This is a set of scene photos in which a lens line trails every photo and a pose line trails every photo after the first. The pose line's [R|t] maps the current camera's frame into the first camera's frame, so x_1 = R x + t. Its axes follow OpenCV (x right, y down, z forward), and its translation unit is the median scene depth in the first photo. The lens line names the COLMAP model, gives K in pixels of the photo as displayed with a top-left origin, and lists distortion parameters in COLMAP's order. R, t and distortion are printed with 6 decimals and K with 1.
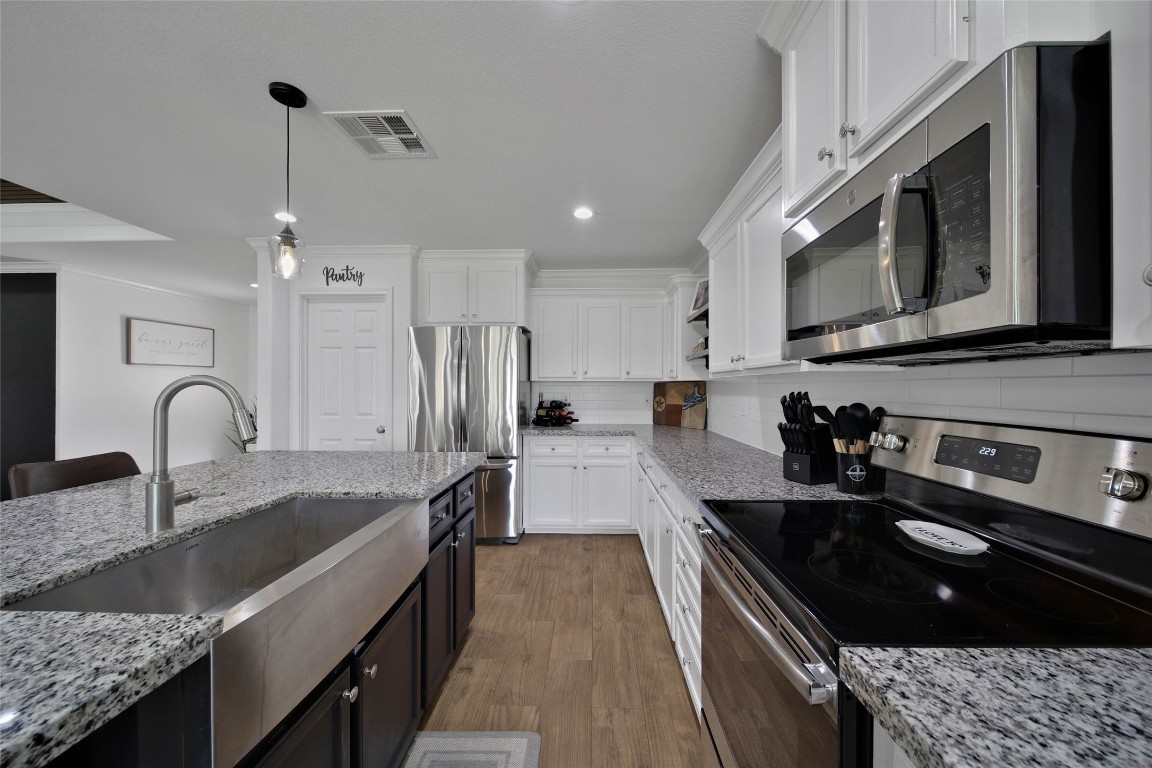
lens RADIAL K [[412.6, 0, 576.5], [0, 412.6, 378.4], [0, 0, 1]] dist [0.001393, 0.000009]
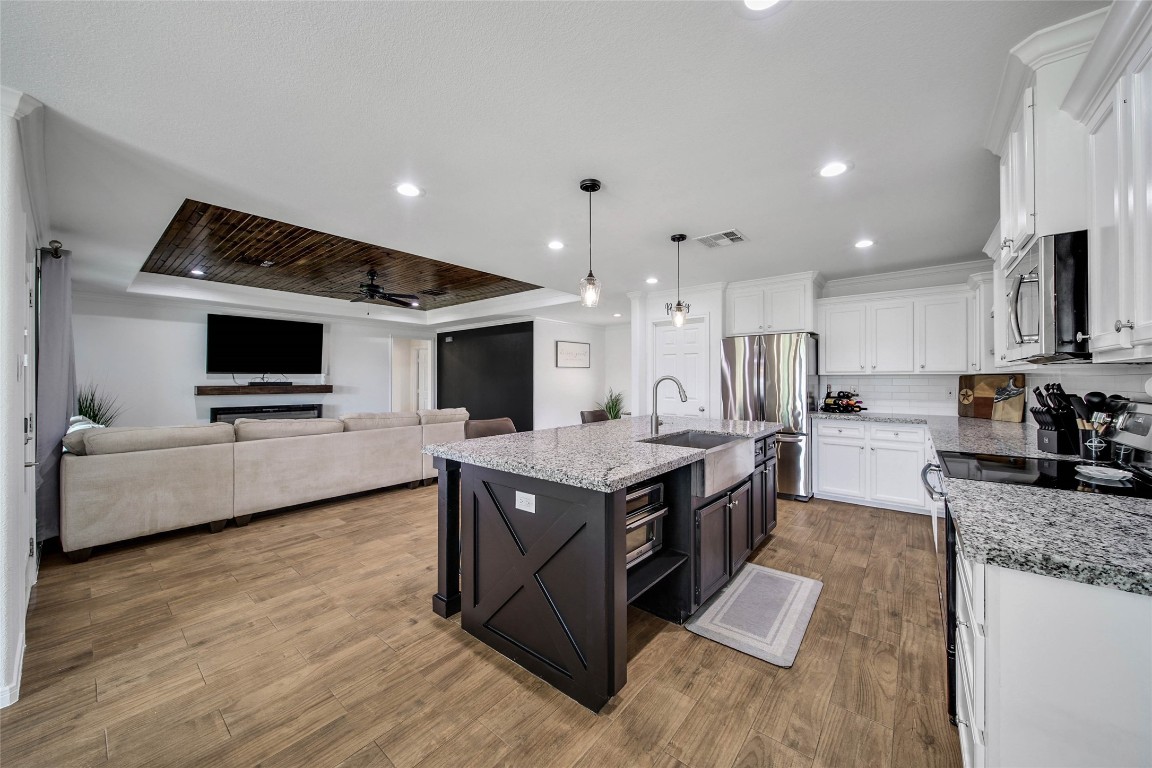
lens RADIAL K [[412.6, 0, 576.5], [0, 412.6, 378.4], [0, 0, 1]] dist [0.001393, 0.000009]
pose [[0.796085, -0.003000, -0.605177, 0.064516], [0.013749, 0.999819, 0.013131, -0.010322], [0.605028, -0.018774, 0.795983, -0.453129]]
